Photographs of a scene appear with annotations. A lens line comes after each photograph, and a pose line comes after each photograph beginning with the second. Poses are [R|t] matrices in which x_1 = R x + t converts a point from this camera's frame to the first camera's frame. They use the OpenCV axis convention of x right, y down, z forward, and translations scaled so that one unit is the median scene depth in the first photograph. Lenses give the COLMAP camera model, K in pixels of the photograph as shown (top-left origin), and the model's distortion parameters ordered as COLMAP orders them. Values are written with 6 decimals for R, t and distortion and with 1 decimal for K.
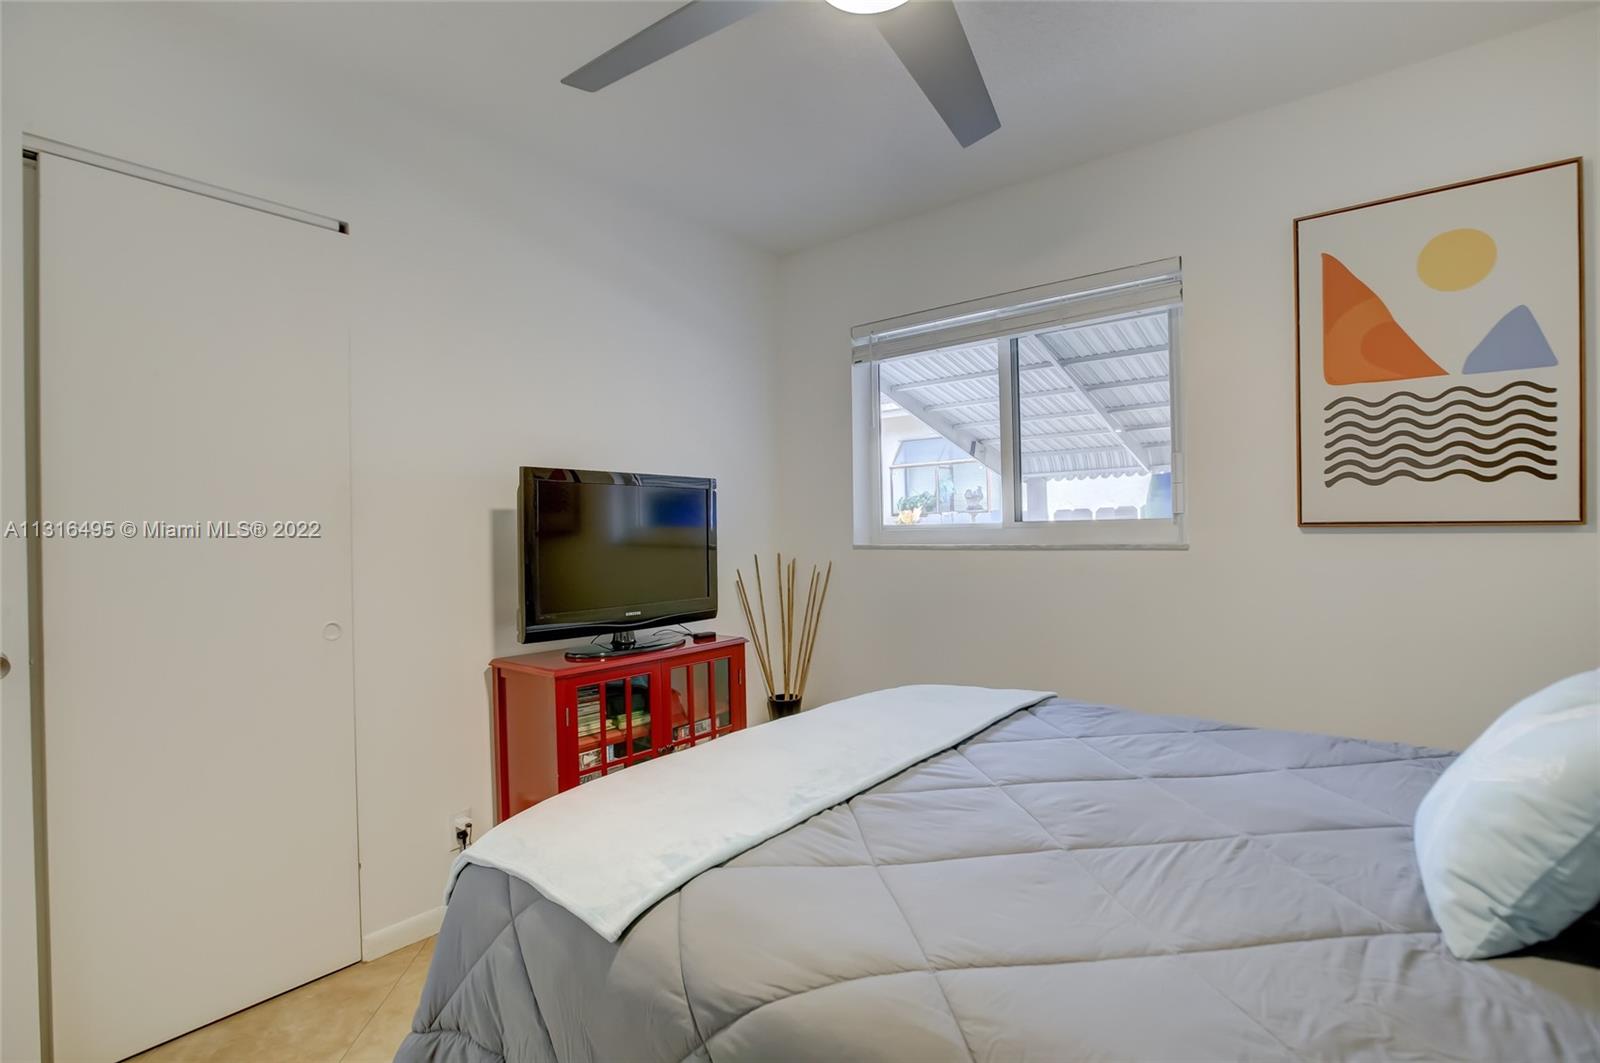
lens RADIAL K [[742.1, 0, 794.2], [0, 742.1, 536.2], [0, 0, 1]] dist [-0.029817, -0.000147]
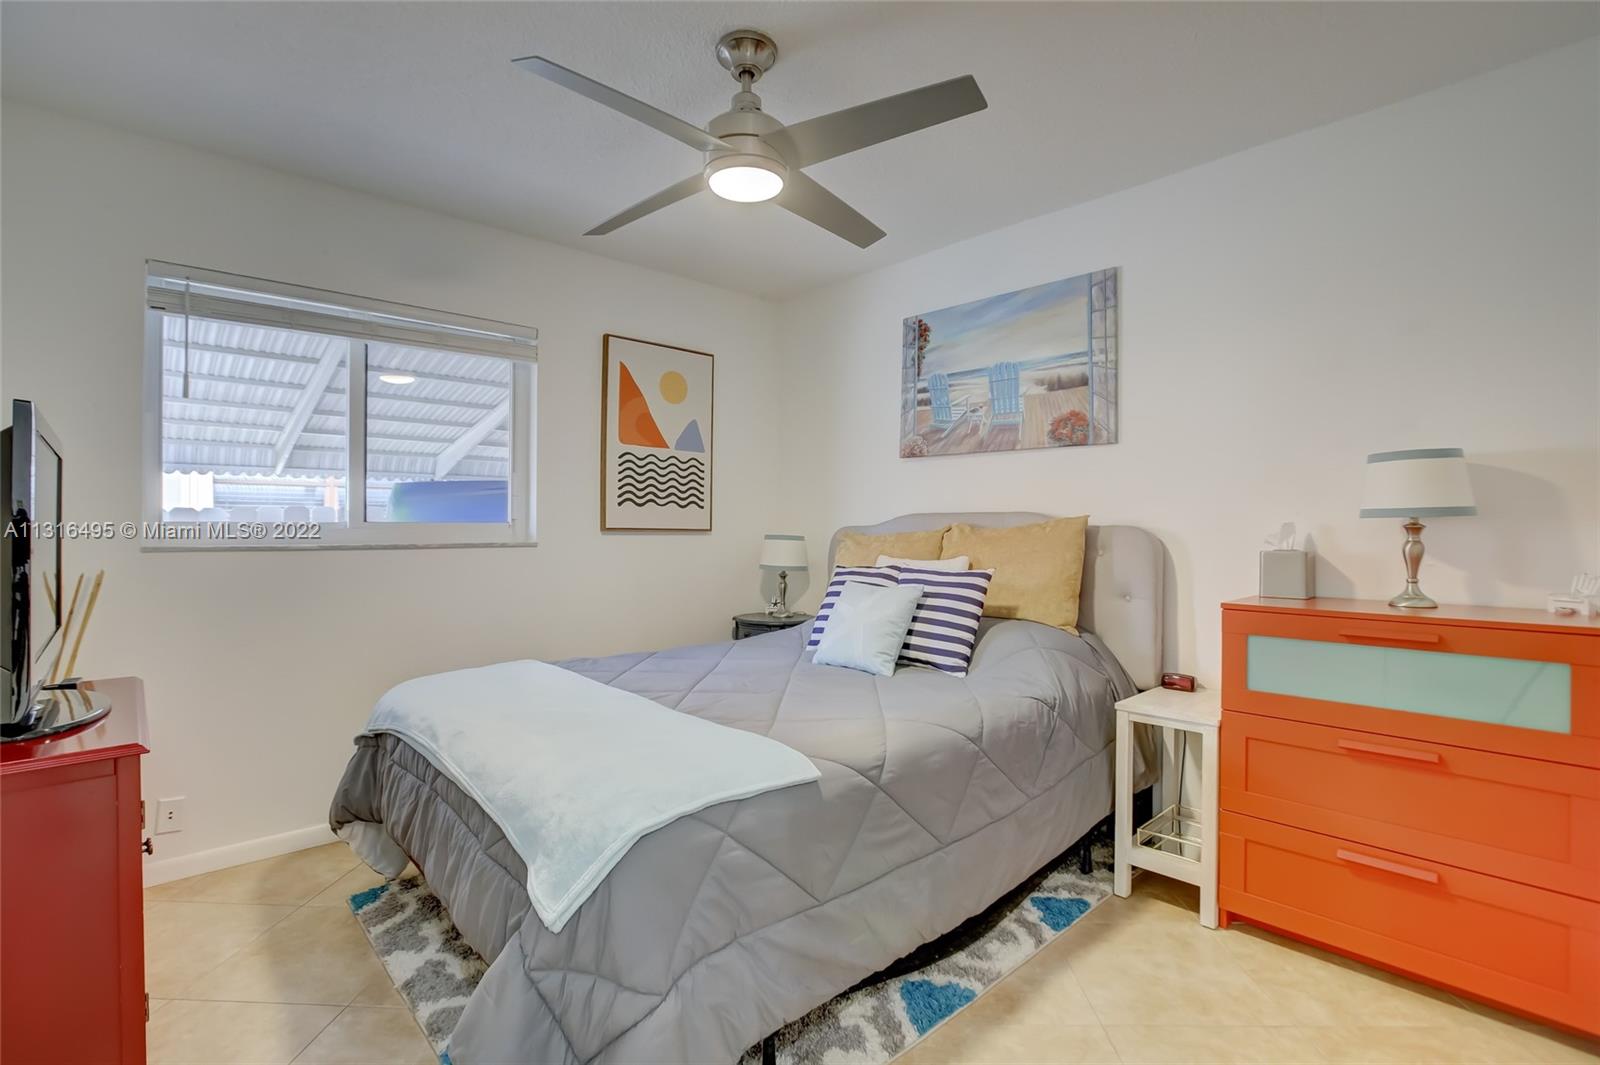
lens RADIAL K [[742.1, 0, 793.3], [0, 742.1, 528.9], [0, 0, 1]] dist [-0.029817, -0.000147]
pose [[0.173032, 0.018301, 0.984746, -0.837769], [0.000447, 0.999826, -0.018660, 0.014765], [-0.984916, 0.003669, 0.172993, 0.341860]]
